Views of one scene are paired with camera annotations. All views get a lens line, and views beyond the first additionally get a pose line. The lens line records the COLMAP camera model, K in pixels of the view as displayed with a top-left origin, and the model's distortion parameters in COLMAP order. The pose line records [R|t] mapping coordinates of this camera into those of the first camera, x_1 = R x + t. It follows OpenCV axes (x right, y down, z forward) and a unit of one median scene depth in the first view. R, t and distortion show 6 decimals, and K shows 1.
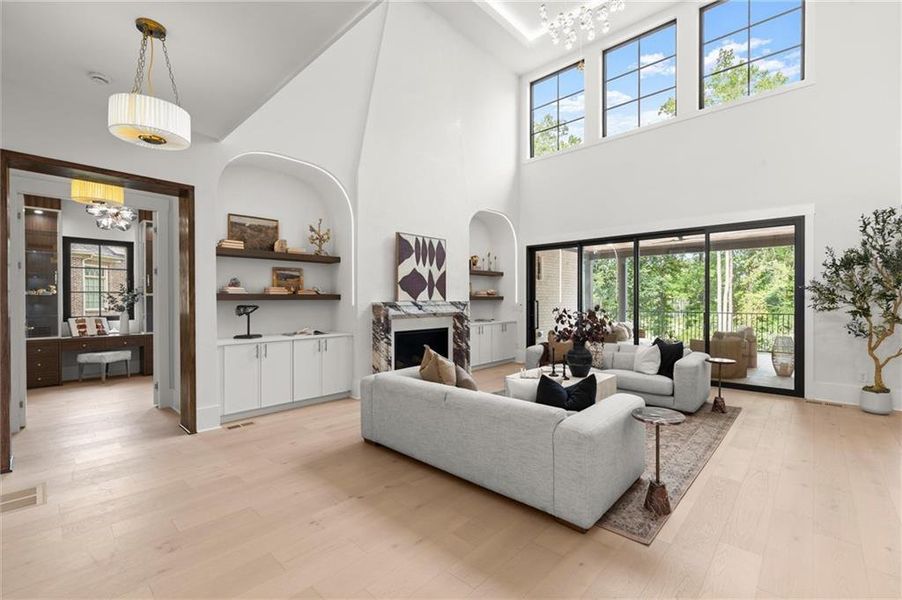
lens RADIAL K [[390.0, 0, 450.6], [0, 390.0, 302.7], [0, 0, 1]] dist [0.002038, -0.000783]
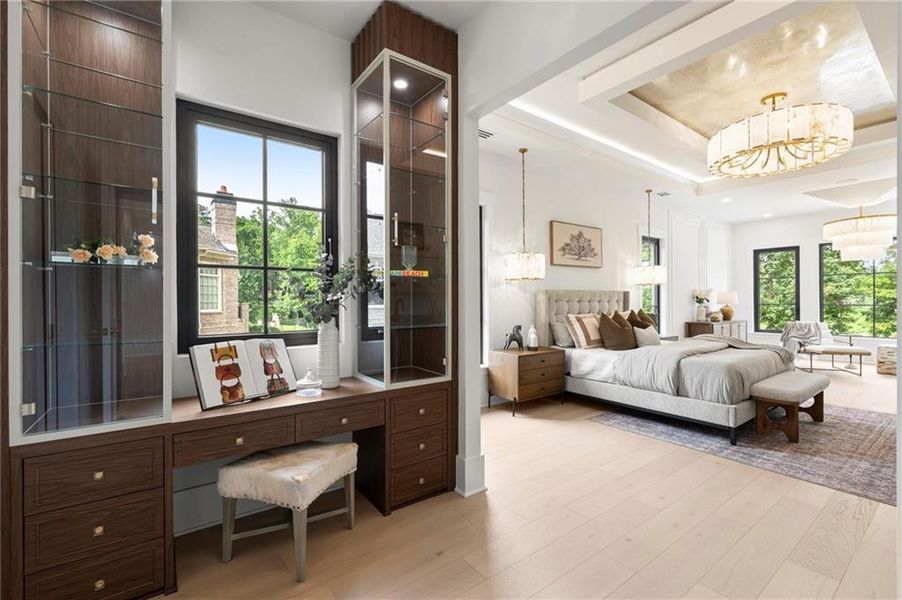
lens RADIAL K [[390.0, 0, 451.3], [0, 390.0, 302.1], [0, 0, 1]] dist [0.002038, -0.000783]
pose [[0.984983, -0.003772, -0.172608, -0.691816], [0.003153, 0.999988, -0.003860, 0.007561], [0.172620, 0.003258, 0.984983, 0.699038]]
